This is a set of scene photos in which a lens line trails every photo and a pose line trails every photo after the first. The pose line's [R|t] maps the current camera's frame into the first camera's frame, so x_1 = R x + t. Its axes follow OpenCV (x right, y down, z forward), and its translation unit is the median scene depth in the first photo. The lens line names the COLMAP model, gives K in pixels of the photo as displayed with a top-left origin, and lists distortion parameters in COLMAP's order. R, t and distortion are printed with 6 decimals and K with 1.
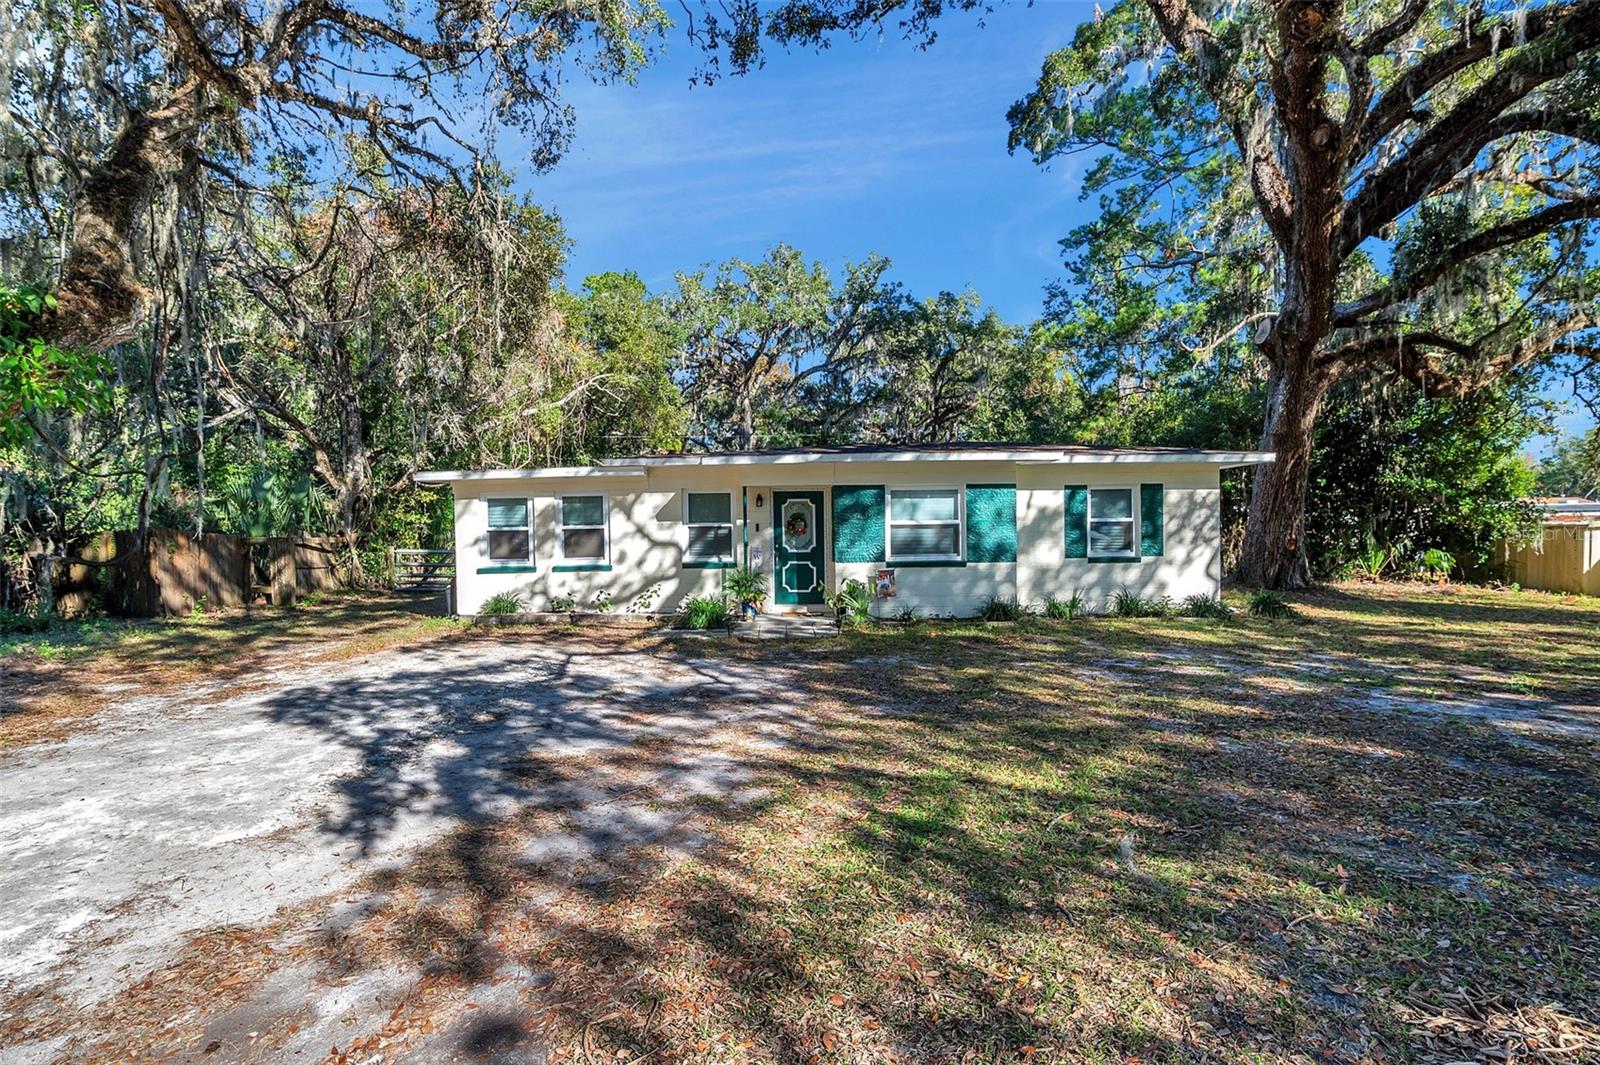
lens RADIAL K [[761.6, 0, 803.0], [0, 761.6, 539.3], [0, 0, 1]] dist [0.001296, 0.000177]
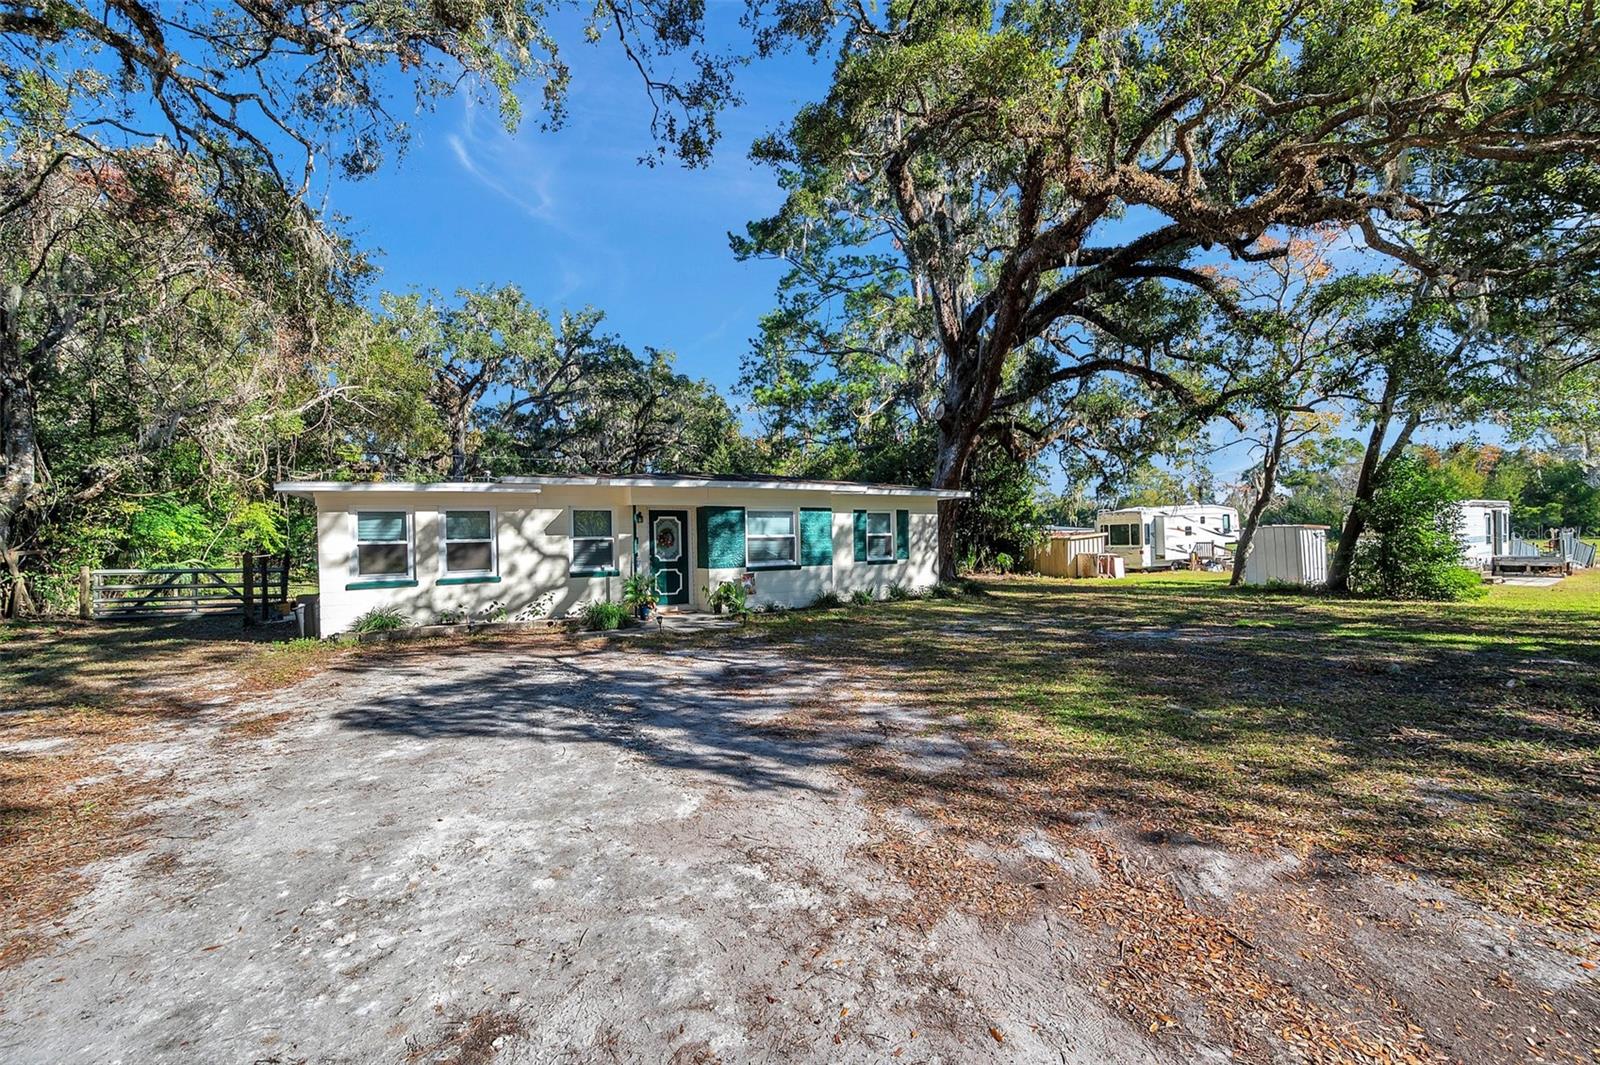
lens RADIAL K [[638.2, 0, 802.5], [0, 638.2, 539.9], [0, 0, 1]] dist [-0.001299, -0.000271]
pose [[0.872759, -0.002914, 0.488143, -0.313952], [0.012886, 0.999771, -0.017071, 0.003012], [-0.487982, 0.021190, 0.872596, 0.024590]]
